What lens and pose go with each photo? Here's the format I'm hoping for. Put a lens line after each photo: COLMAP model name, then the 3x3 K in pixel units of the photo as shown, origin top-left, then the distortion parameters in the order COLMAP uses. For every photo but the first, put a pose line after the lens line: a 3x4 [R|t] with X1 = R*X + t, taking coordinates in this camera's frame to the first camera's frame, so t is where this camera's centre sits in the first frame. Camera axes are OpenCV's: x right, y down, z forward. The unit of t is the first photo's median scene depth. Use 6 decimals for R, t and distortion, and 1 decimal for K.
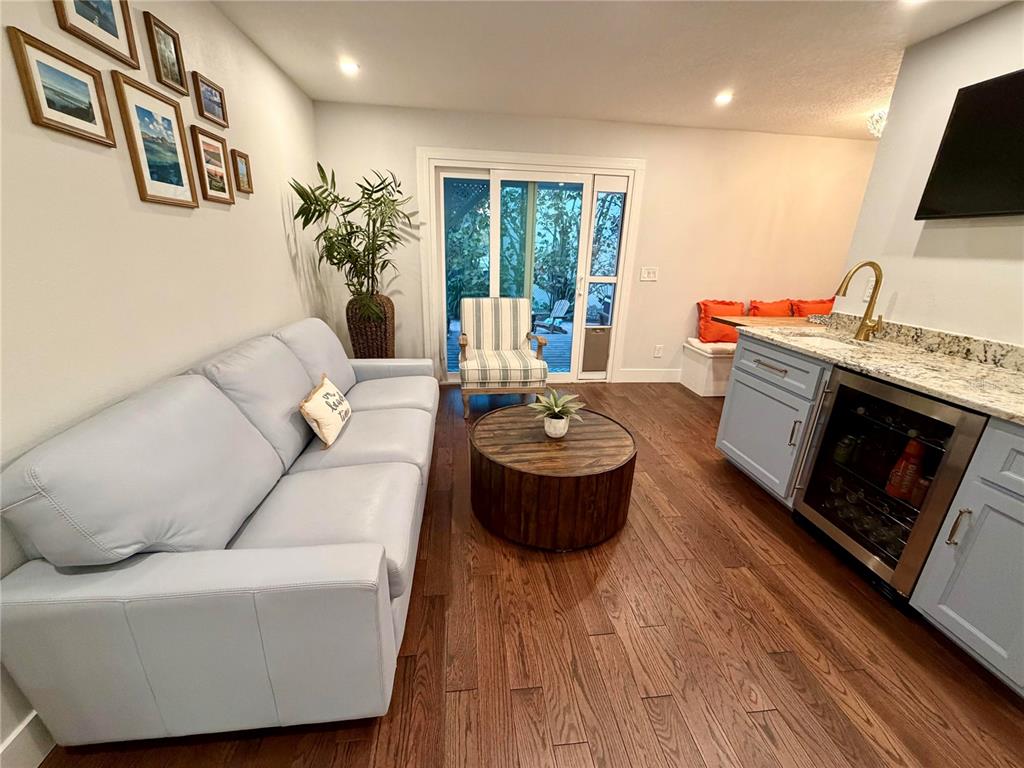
lens RADIAL K [[407.0, 0, 510.6], [0, 407.0, 386.0], [0, 0, 1]] dist [0.001893, -0.000296]
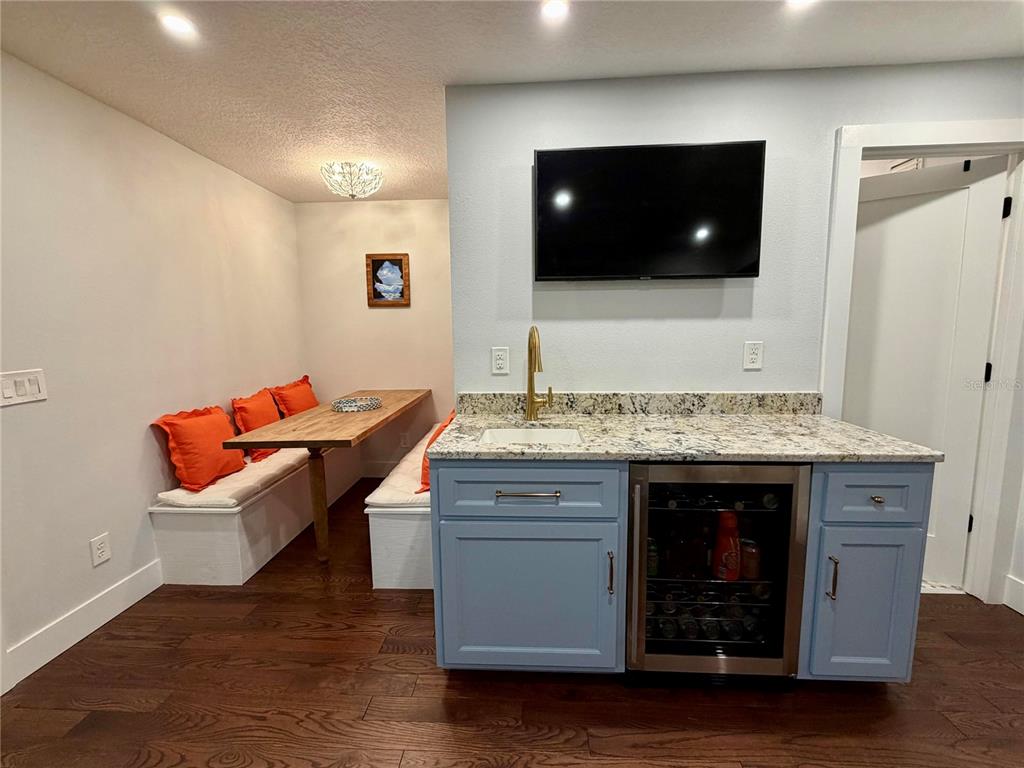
lens RADIAL K [[450.0, 0, 512.9], [0, 450.0, 379.1], [0, 0, 1]] dist [0.001821, -0.000561]
pose [[0.173681, -0.148573, 0.973530, -0.005956], [0.341132, 0.936427, 0.082052, -0.299823], [-0.923831, 0.317852, 0.213322, 0.890838]]
